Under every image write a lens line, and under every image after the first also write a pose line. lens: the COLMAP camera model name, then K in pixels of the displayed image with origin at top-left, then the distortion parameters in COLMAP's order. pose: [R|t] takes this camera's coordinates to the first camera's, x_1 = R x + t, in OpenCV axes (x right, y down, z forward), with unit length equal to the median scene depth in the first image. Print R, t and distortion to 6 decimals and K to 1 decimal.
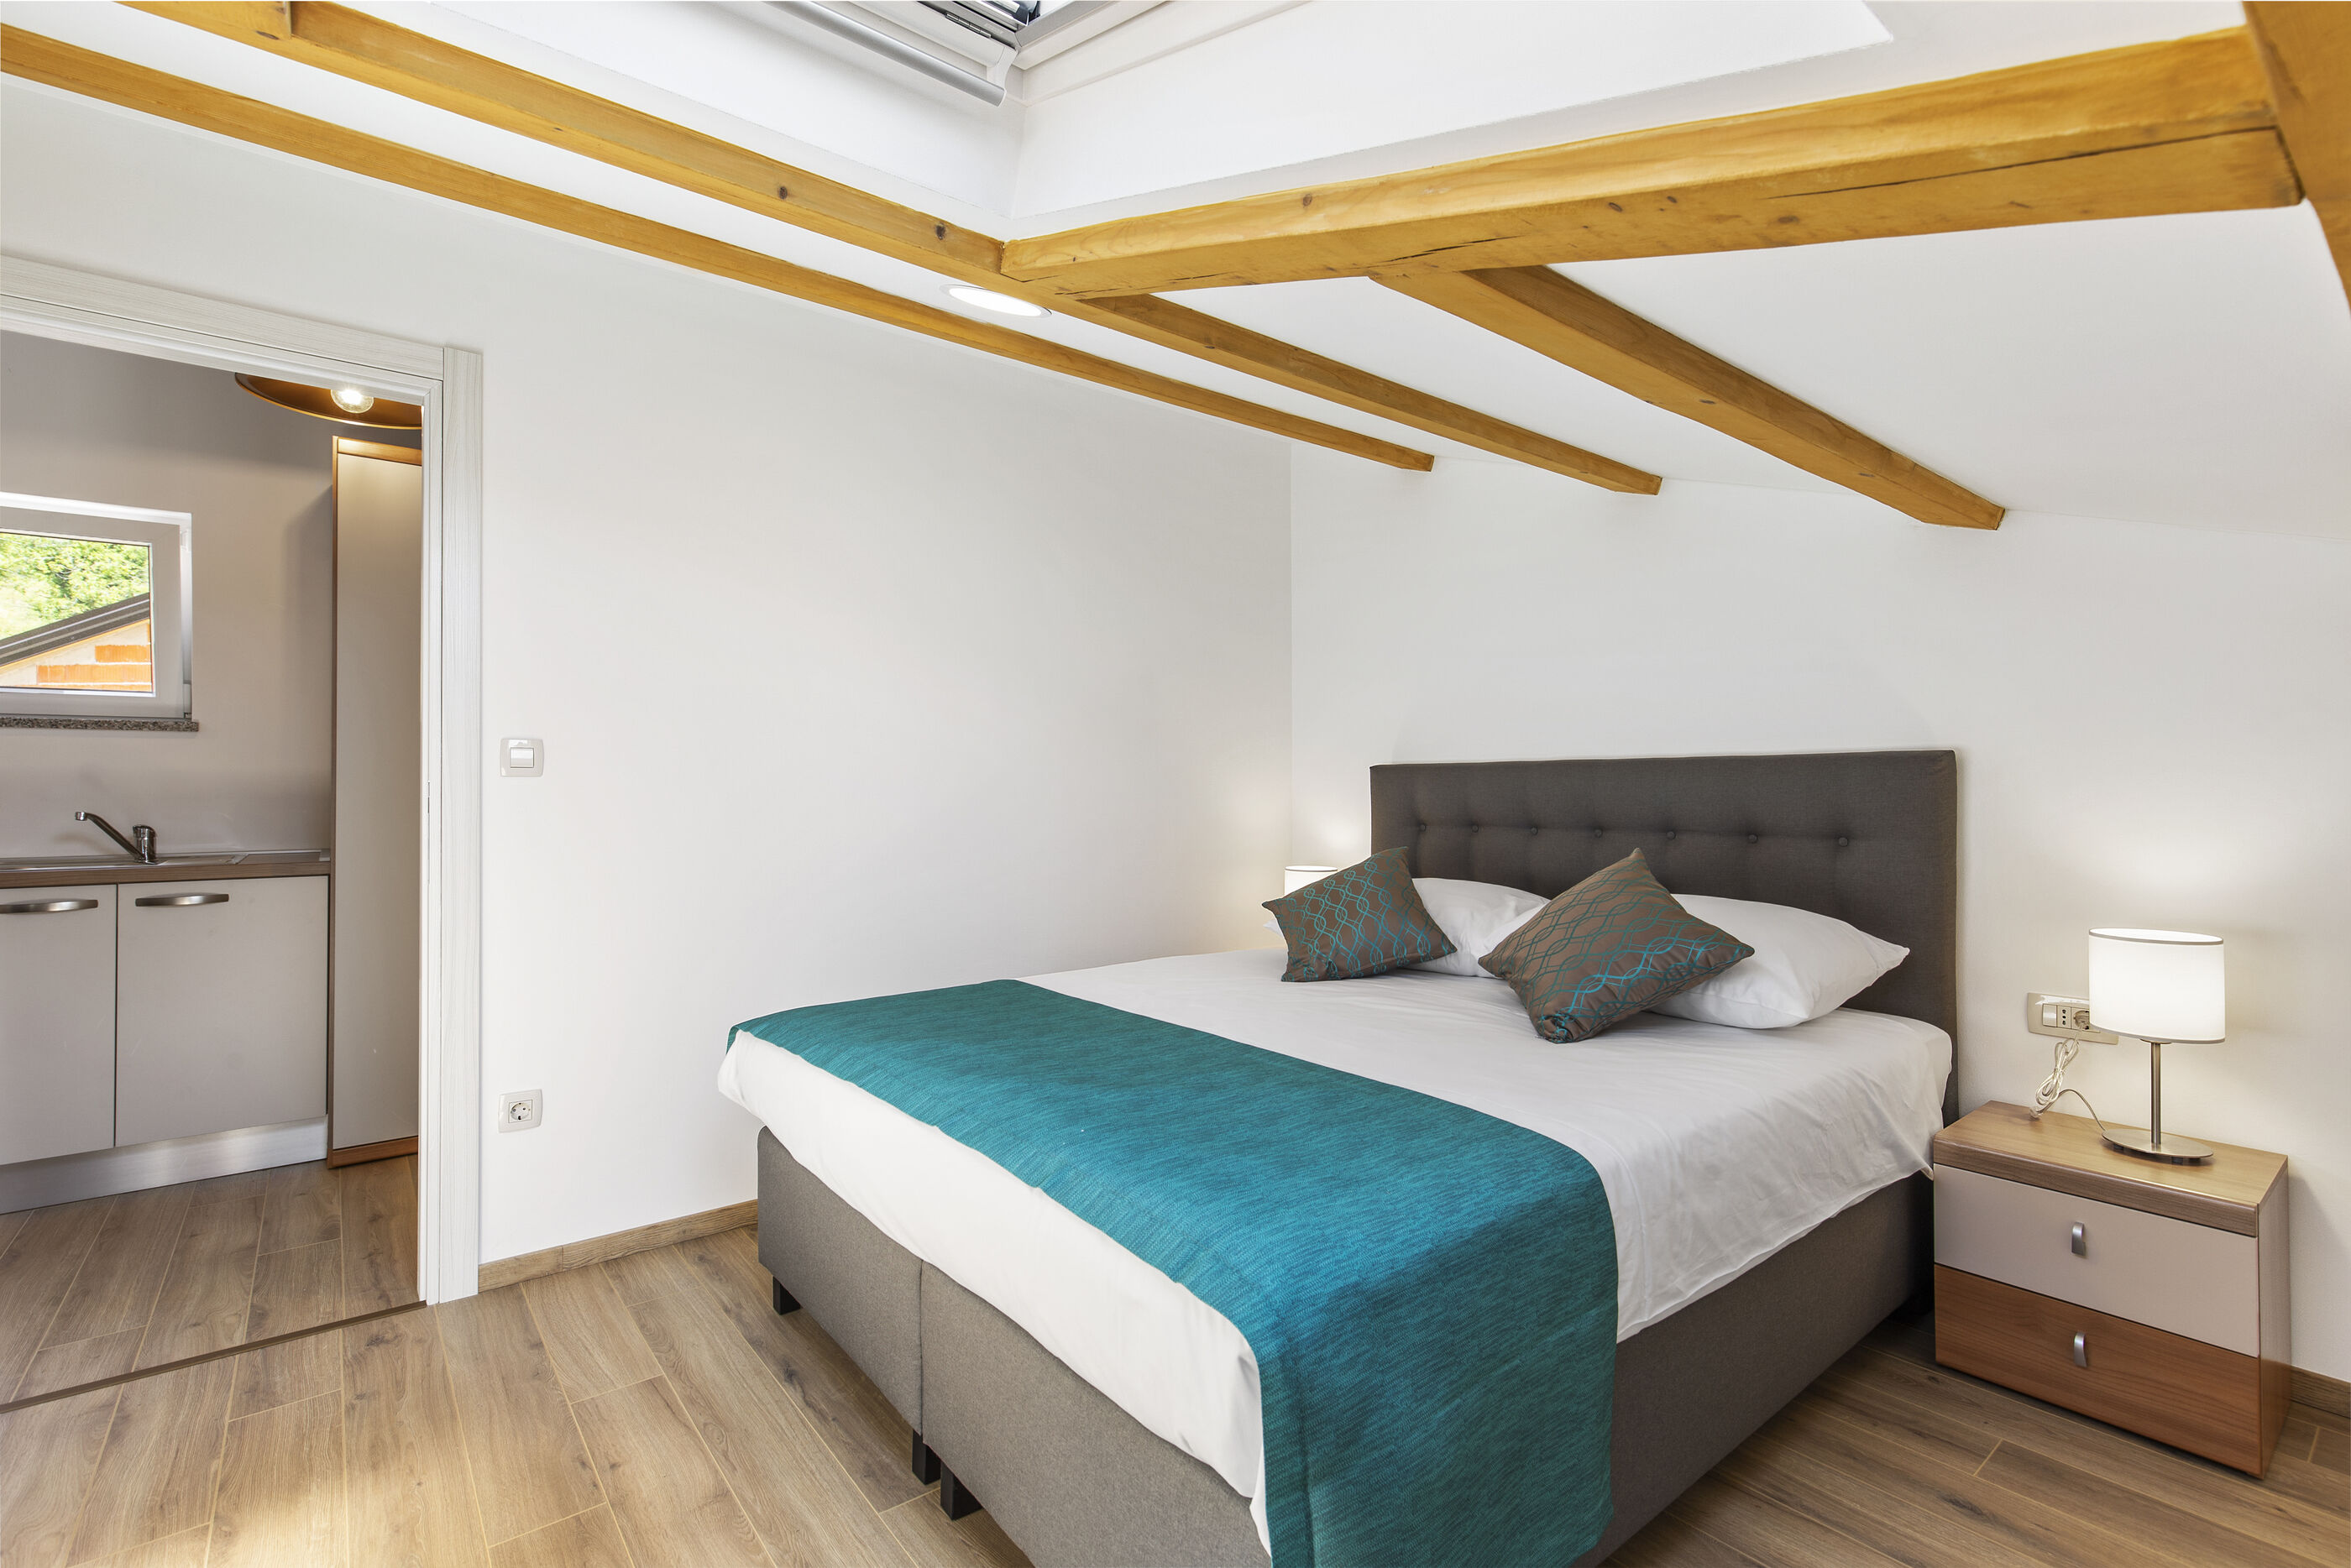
lens RADIAL K [[1067.0, 0, 1177.3], [0, 1067.0, 784.0], [0, 0, 1]] dist [0.002063, -0.001080]
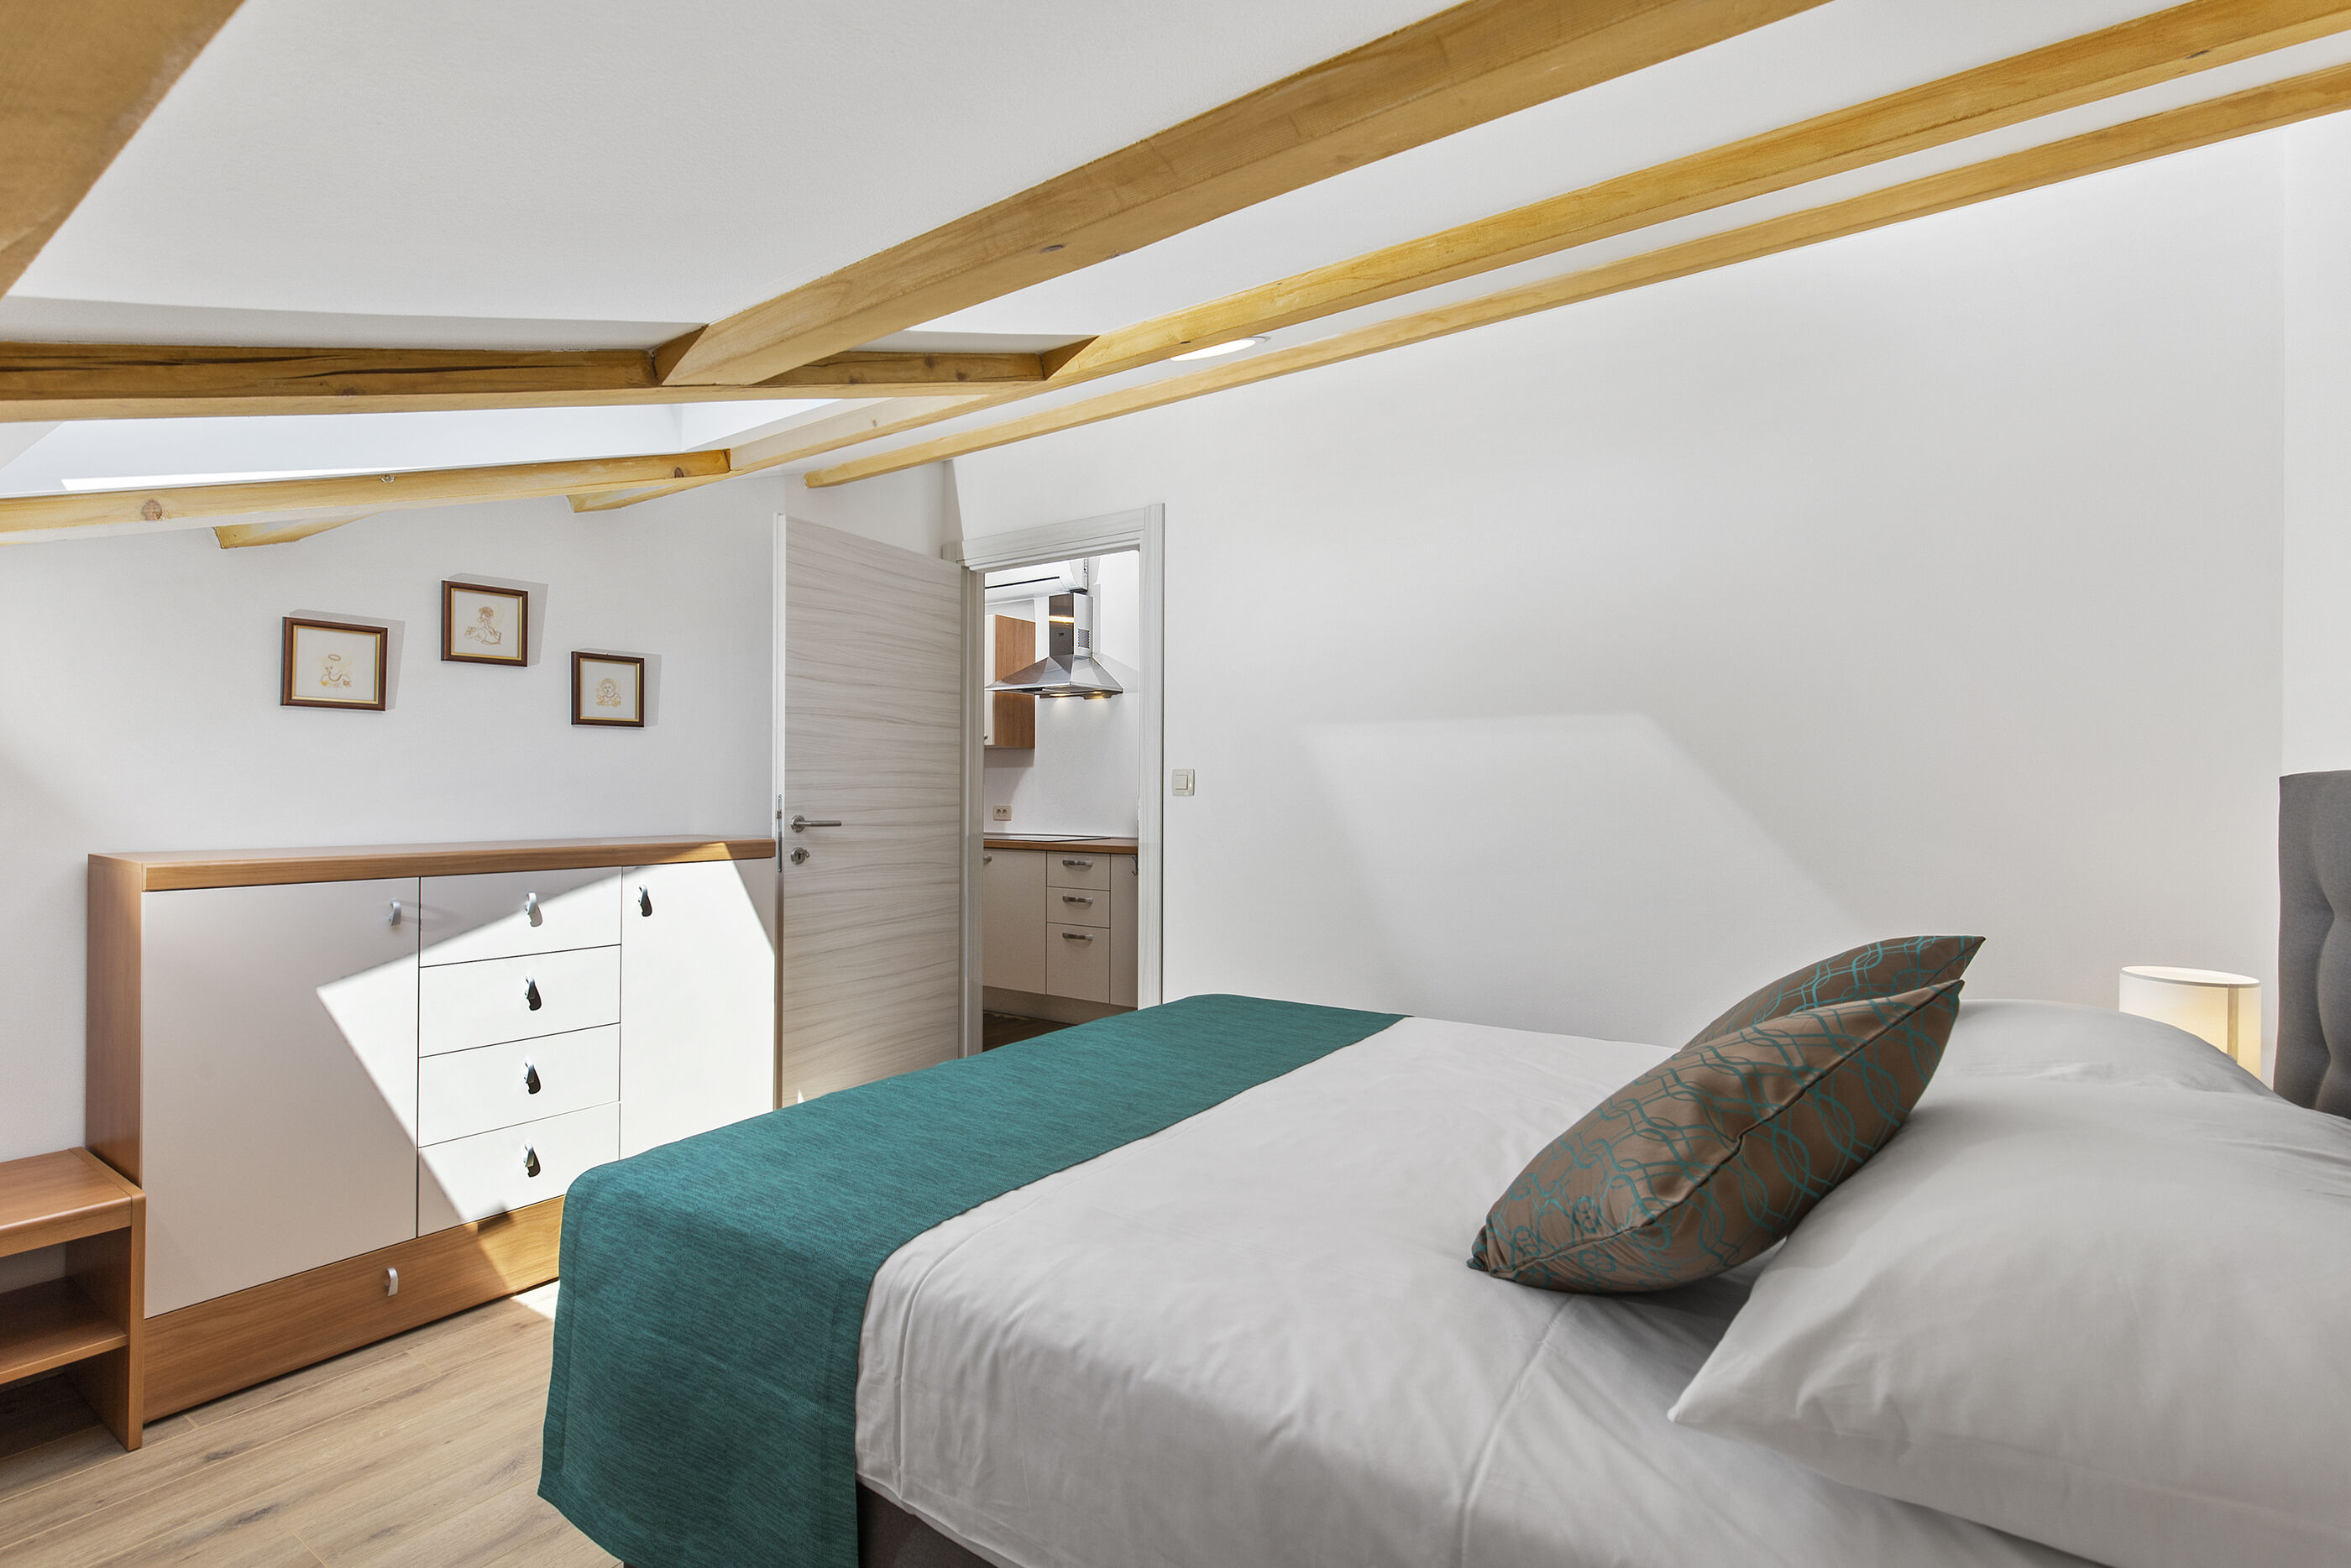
lens RADIAL K [[1067.0, 0, 1171.3], [0, 1067.0, 788.6], [0, 0, 1]] dist [0.002063, -0.001080]
pose [[0.306521, 0.001223, -0.951863, 1.213379], [-0.008380, 0.999964, -0.001414, -0.032651], [0.951827, 0.008410, 0.306520, 0.901264]]
